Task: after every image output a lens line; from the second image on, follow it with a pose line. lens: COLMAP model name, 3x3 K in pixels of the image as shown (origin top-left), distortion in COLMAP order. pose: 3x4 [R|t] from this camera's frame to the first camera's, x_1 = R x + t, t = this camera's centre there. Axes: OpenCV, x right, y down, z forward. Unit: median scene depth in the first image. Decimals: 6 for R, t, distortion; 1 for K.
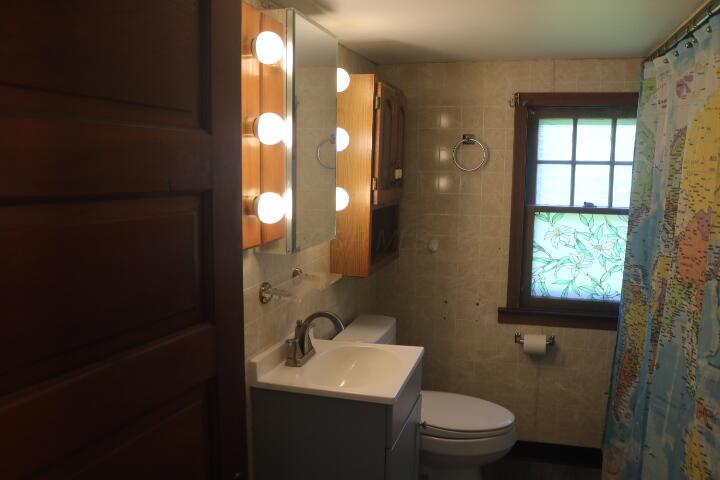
lens RADIAL K [[593.8, 0, 356.7], [0, 593.8, 248.9], [0, 0, 1]] dist [-0.159145, 0.130040]
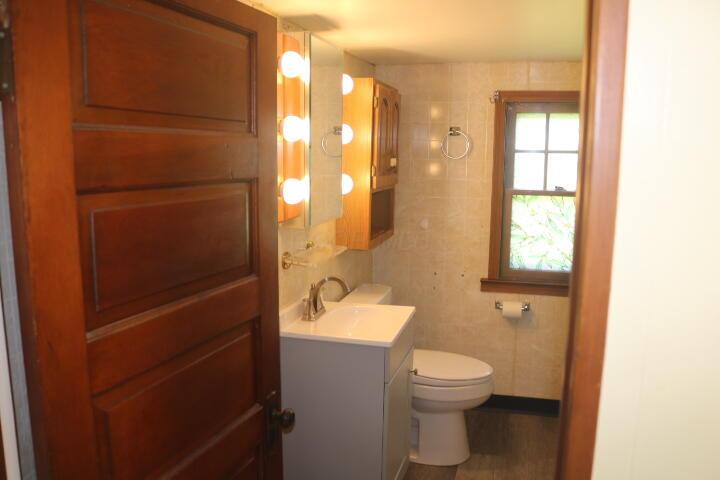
lens RADIAL K [[593.8, 0, 356.7], [0, 593.8, 248.9], [0, 0, 1]] dist [-0.159145, 0.130040]
pose [[0.999951, -0.003191, 0.009324, -0.014453], [0.002939, 0.999635, 0.026868, 0.013579], [-0.009406, -0.026839, 0.999596, -0.181048]]
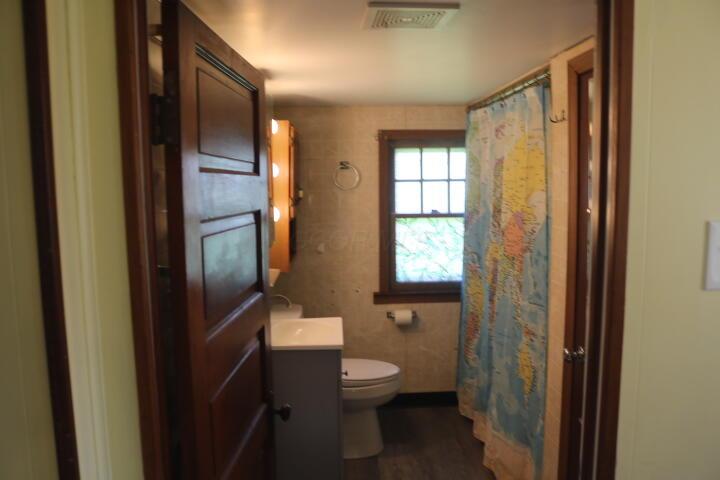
lens RADIAL K [[593.8, 0, 356.7], [0, 593.8, 248.9], [0, 0, 1]] dist [-0.159145, 0.130040]
pose [[0.949843, -0.056901, 0.307507, -0.242859], [0.064214, 0.997842, -0.013708, 0.023151], [-0.306063, 0.032766, 0.951447, -0.310384]]
